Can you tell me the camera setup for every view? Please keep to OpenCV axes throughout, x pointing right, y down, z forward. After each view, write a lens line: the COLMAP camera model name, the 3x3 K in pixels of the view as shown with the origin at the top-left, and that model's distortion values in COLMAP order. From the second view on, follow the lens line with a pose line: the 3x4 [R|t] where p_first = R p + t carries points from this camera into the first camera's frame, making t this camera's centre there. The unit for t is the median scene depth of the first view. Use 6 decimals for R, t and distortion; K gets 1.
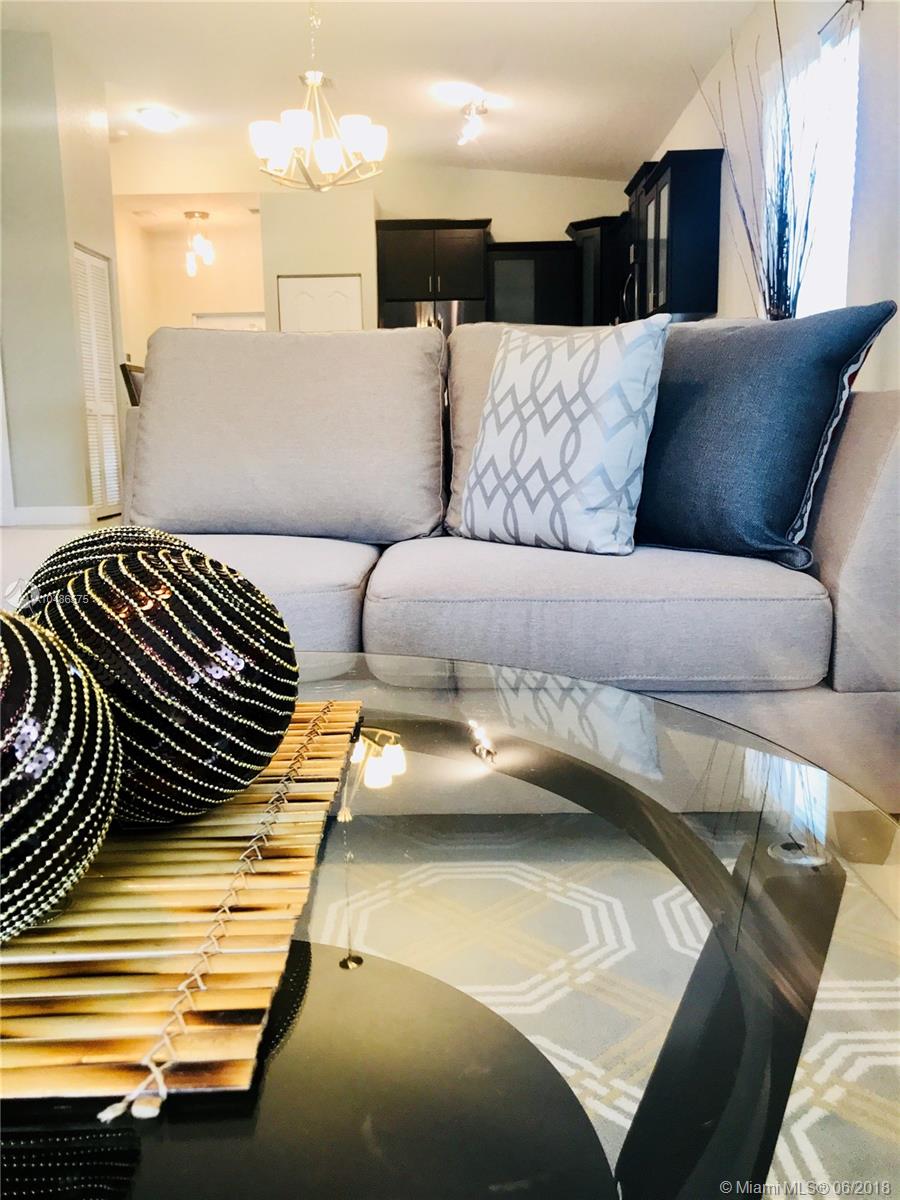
lens RADIAL K [[980.9, 0, 442.2], [0, 980.9, 598.0], [0, 0, 1]] dist [0.044199, -0.075245]
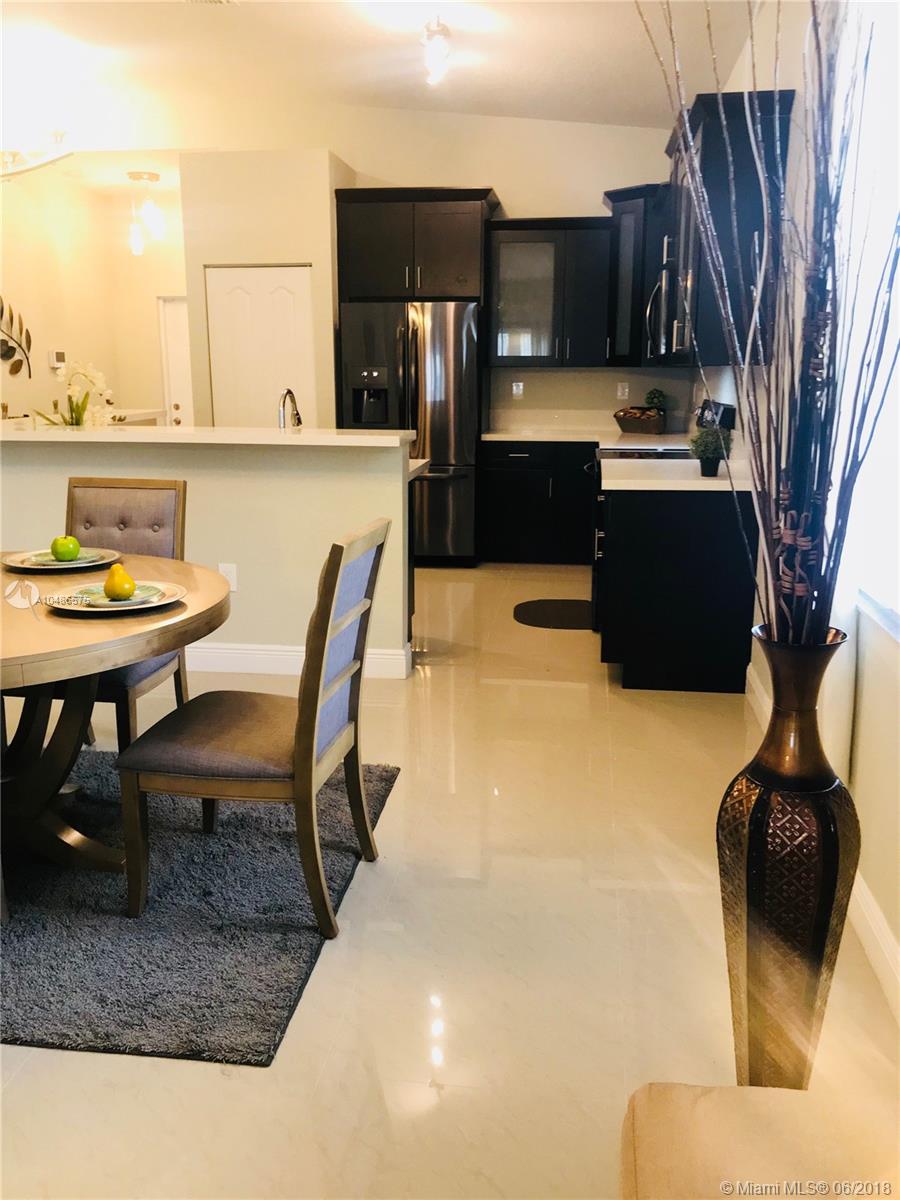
lens RADIAL K [[980.9, 0, 442.2], [0, 980.9, 598.0], [0, 0, 1]] dist [0.044199, -0.075245]
pose [[0.992395, 0.045120, -0.114525, 0.501169], [-0.038535, 0.997509, 0.059080, -0.578138], [0.116905, -0.054218, 0.991662, 1.217769]]
